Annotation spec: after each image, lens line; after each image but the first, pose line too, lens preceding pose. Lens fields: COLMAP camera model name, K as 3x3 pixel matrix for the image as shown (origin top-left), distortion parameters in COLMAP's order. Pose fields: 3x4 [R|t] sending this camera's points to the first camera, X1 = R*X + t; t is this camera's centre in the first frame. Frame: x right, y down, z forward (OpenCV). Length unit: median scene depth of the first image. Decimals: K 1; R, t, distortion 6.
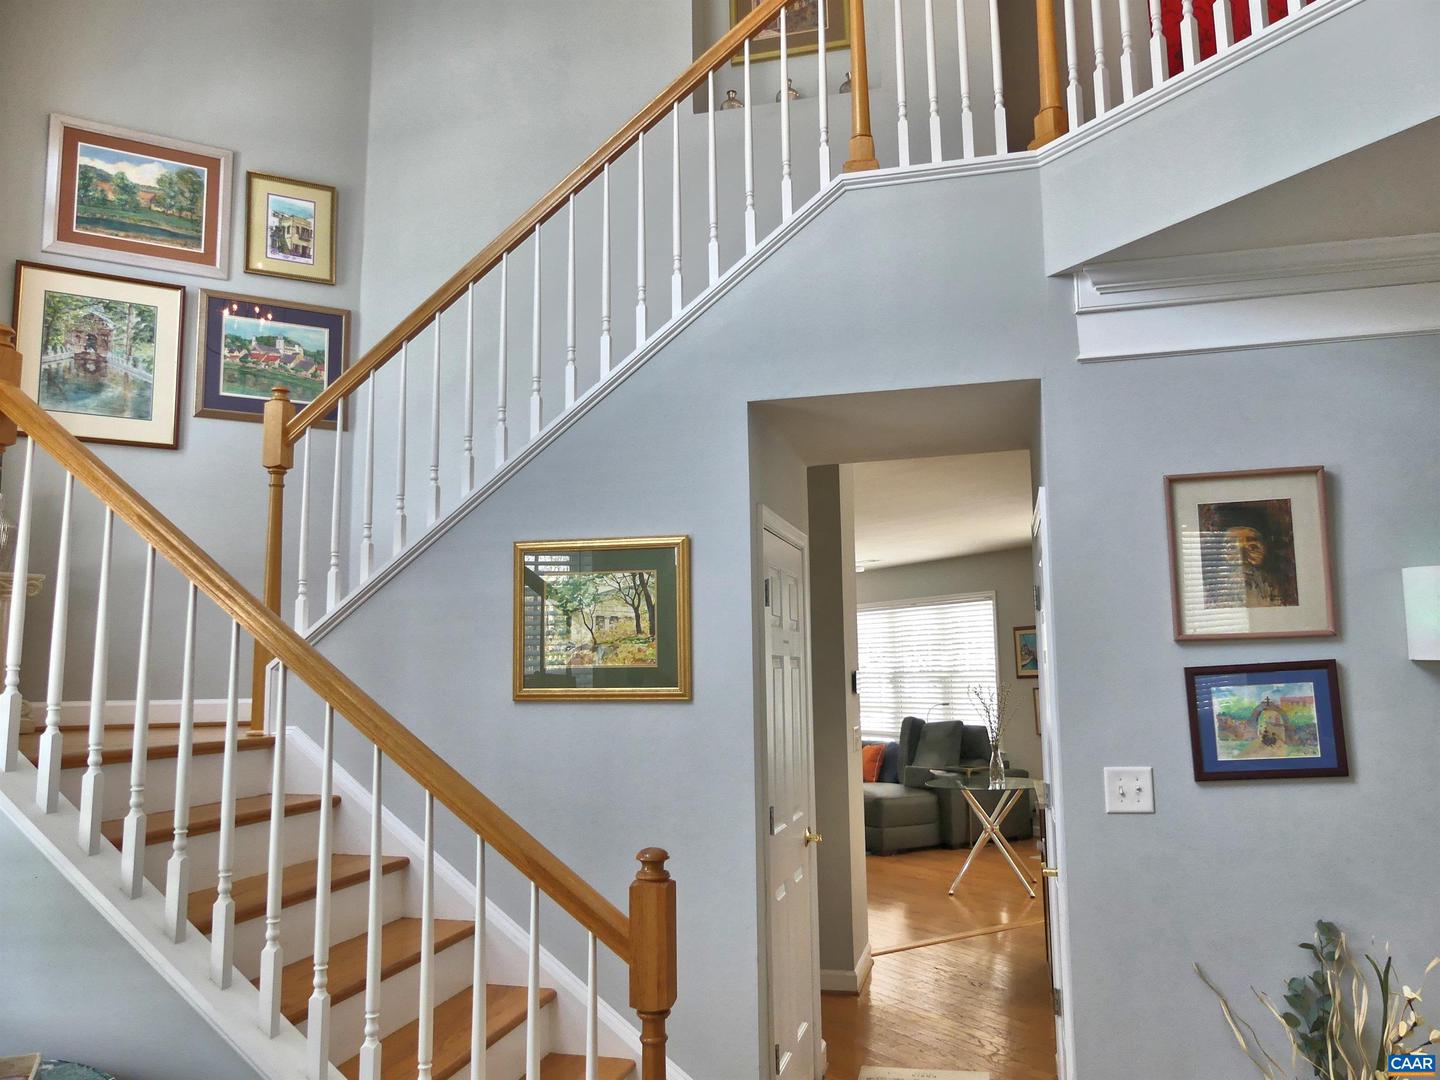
lens RADIAL K [[1064.0, 0, 720.0], [0, 1064.0, 540.0], [0, 0, 1]] dist [0.002856, 0.010683]
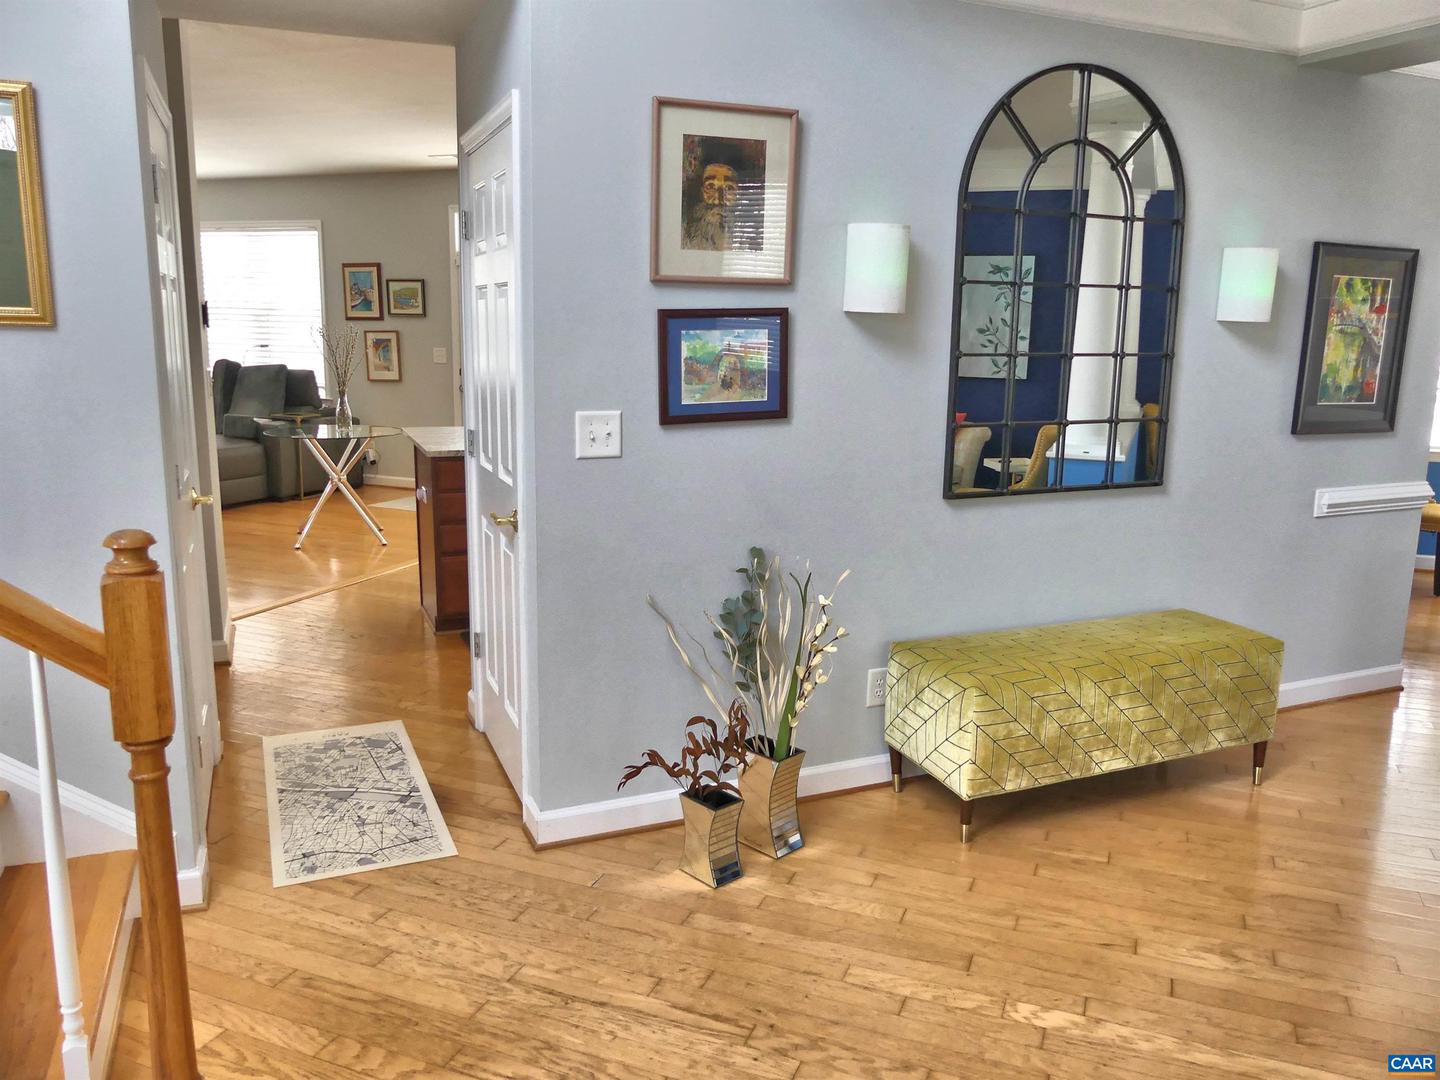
lens RADIAL K [[1090.4, 0, 720.0], [0, 1090.4, 540.0], [0, 0, 1]] dist [-0.028038, -0.003926]
pose [[0.804805, -0.076465, 0.588594, -0.116662], [-0.115813, 0.952375, 0.282081, 0.034525], [-0.582131, -0.295187, 0.757620, 0.161020]]
